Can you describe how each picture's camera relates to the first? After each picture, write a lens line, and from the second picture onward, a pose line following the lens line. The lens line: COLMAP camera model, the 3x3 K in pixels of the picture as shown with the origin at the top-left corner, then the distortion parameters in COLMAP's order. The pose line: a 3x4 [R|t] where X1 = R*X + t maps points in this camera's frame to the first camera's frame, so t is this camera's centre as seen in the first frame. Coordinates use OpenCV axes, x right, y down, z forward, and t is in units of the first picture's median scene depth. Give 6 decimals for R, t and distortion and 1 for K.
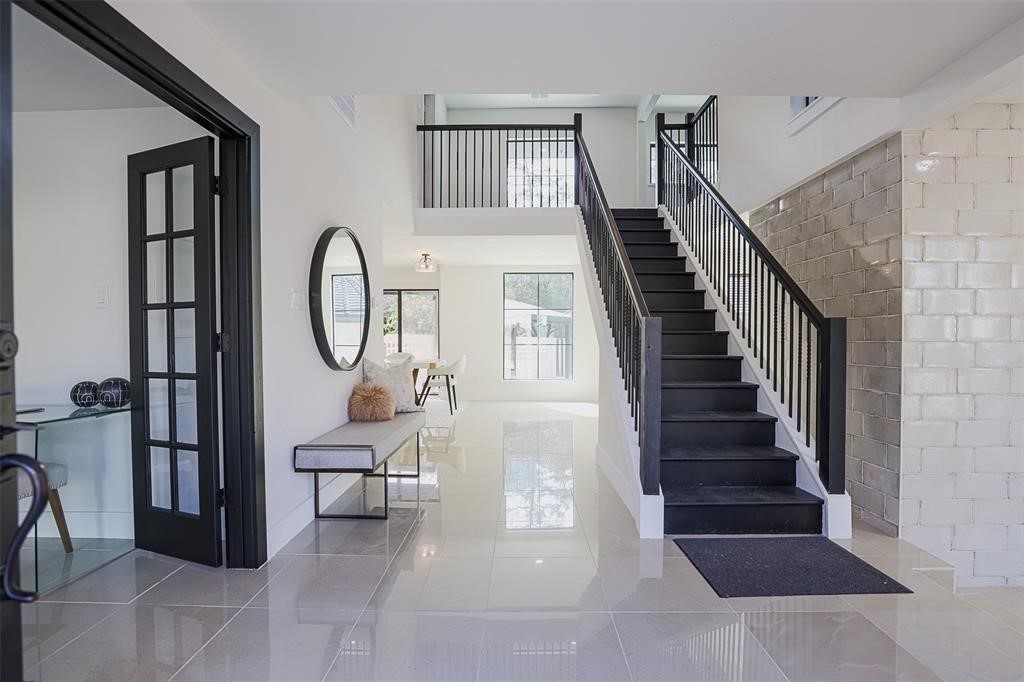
lens RADIAL K [[499.8, 0, 511.0], [0, 499.8, 350.7], [0, 0, 1]] dist [-0.028780, 0.000934]
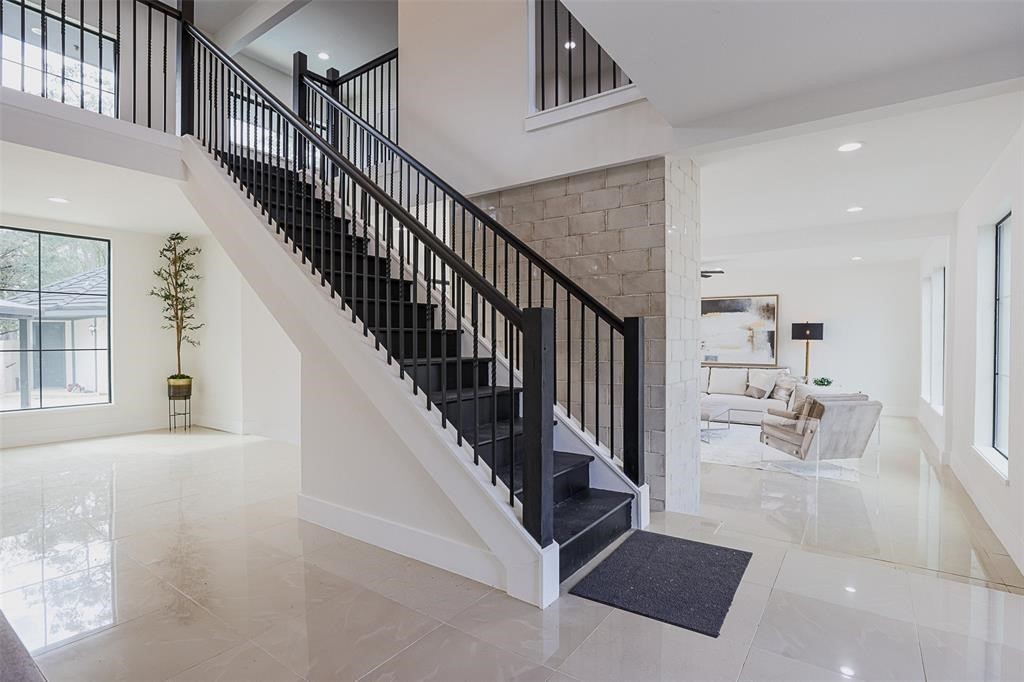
lens RADIAL K [[499.8, 0, 511.0], [0, 499.8, 350.7], [0, 0, 1]] dist [-0.028780, 0.000934]
pose [[0.548446, -0.015915, 0.836034, -0.361772], [0.024563, 0.999694, 0.002917, -0.005088], [-0.835825, 0.018935, 0.548670, 0.629824]]
